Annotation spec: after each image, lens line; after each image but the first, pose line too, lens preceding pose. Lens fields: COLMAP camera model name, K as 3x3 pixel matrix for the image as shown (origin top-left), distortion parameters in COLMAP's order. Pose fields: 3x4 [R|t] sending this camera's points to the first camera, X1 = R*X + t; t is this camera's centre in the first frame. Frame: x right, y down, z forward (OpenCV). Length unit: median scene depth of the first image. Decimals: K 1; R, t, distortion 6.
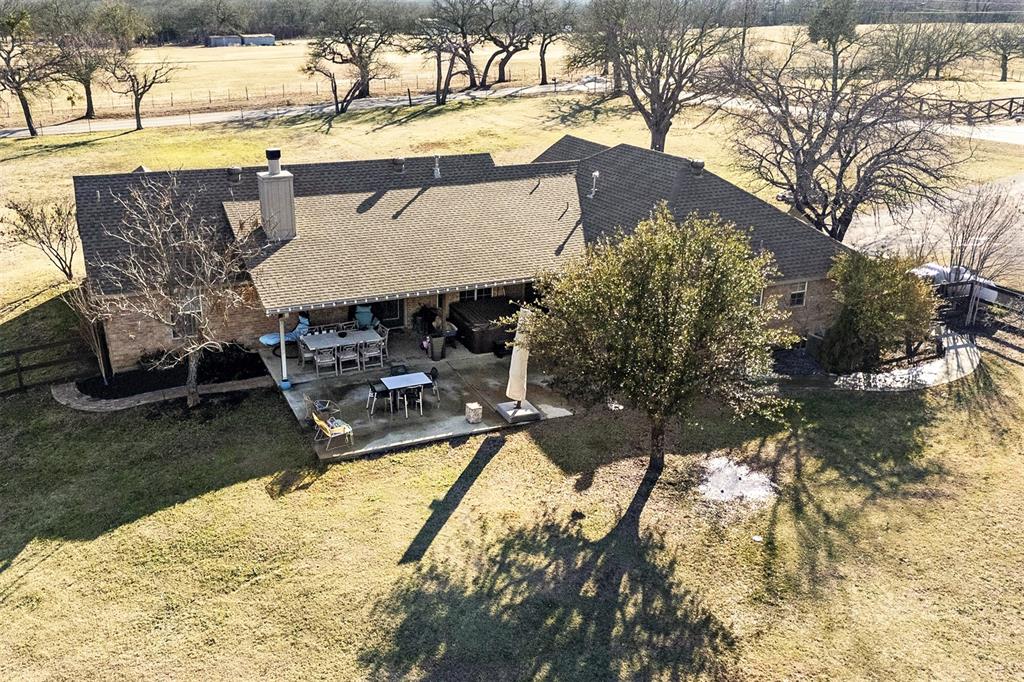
lens RADIAL K [[865.6, 0, 507.9], [0, 865.6, 340.3], [0, 0, 1]] dist [0.047114, -0.019331]
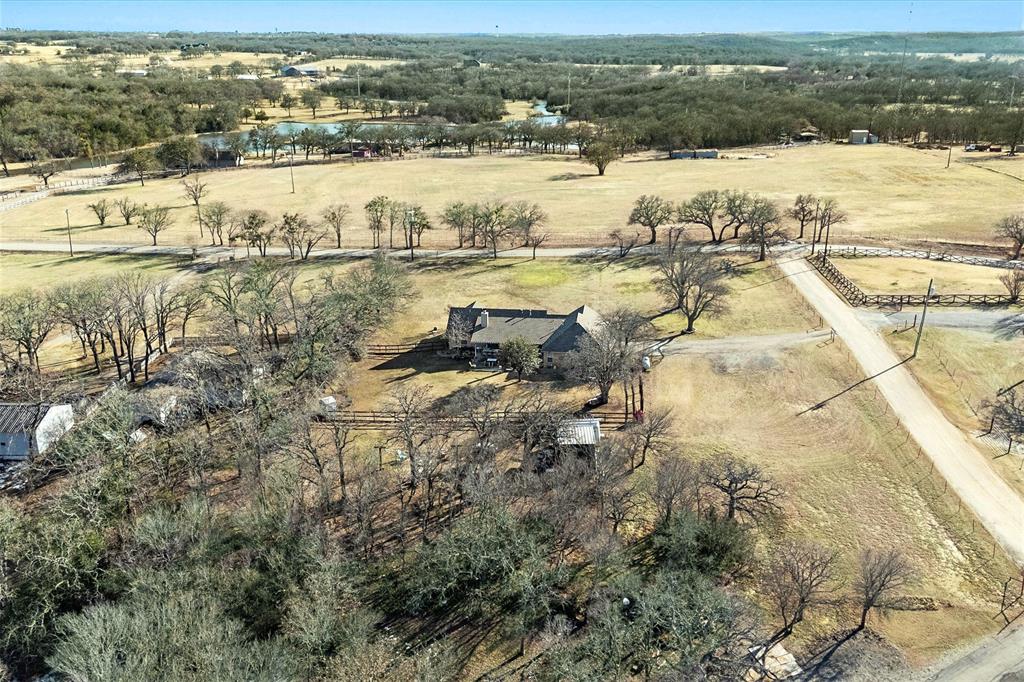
lens RADIAL K [[865.6, 0, 507.9], [0, 865.6, 340.3], [0, 0, 1]] dist [0.047114, -0.019331]
pose [[0.827488, 0.146624, -0.542001, 2.090484], [-0.172033, 0.985084, 0.003841, -0.077898], [0.534479, 0.090064, 0.840369, -2.465727]]
